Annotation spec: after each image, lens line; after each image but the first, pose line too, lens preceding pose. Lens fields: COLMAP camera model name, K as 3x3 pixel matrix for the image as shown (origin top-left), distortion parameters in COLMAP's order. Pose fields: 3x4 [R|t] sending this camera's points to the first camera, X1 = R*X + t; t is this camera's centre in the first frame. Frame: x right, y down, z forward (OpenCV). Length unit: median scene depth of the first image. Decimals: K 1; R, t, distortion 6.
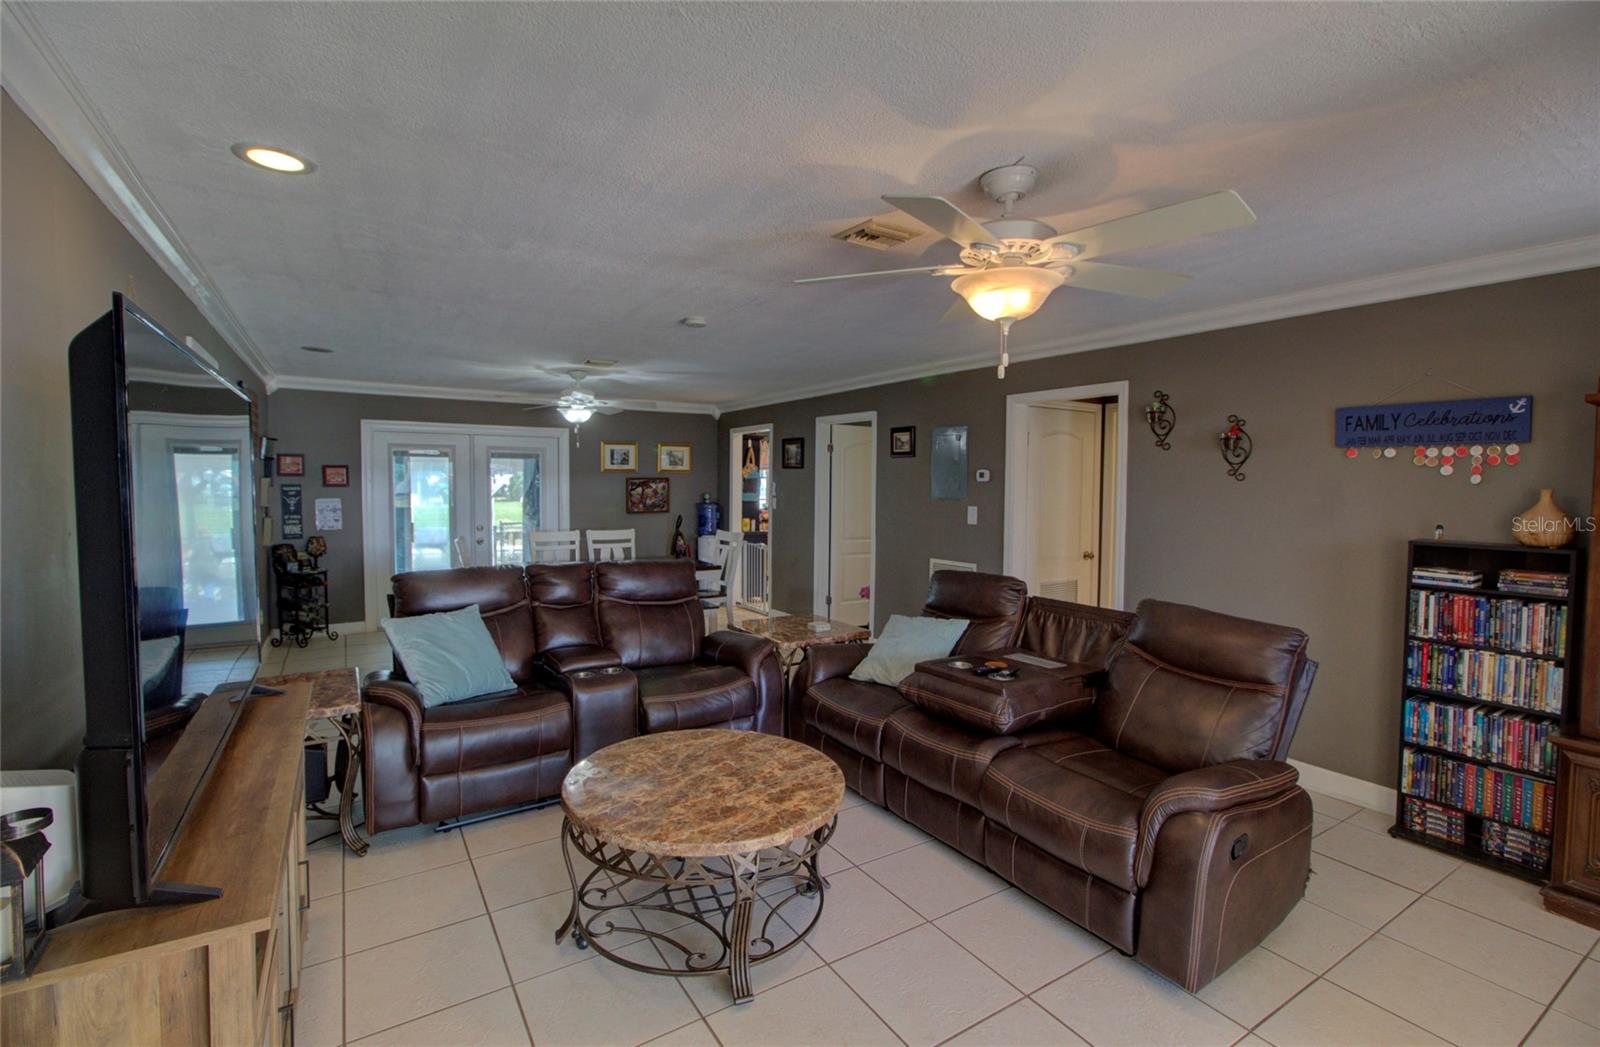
lens RADIAL K [[731.6, 0, 807.1], [0, 731.6, 515.6], [0, 0, 1]] dist [-0.010578, 0.002321]
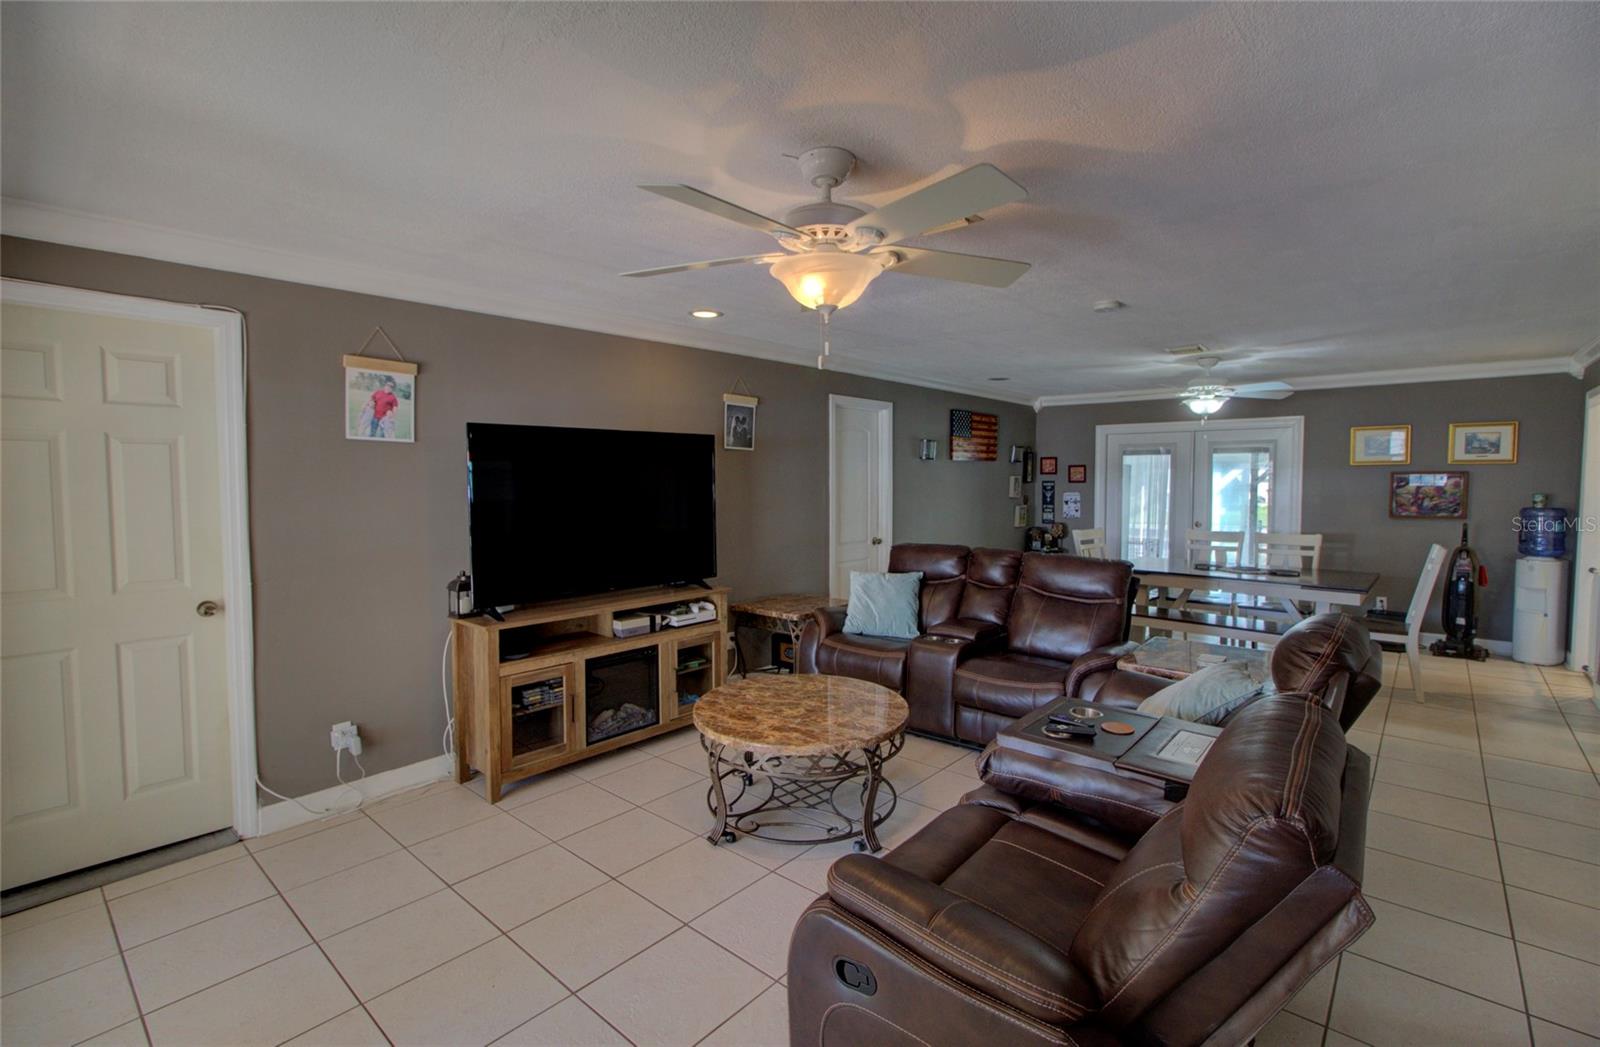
lens RADIAL K [[731.6, 0, 807.5], [0, 731.6, 517.7], [0, 0, 1]] dist [-0.010578, 0.002321]
pose [[0.273962, 0.045690, -0.960654, 0.450938], [-0.039239, 0.998570, 0.036303, -0.009163], [0.960940, 0.027750, 0.275363, 0.265847]]
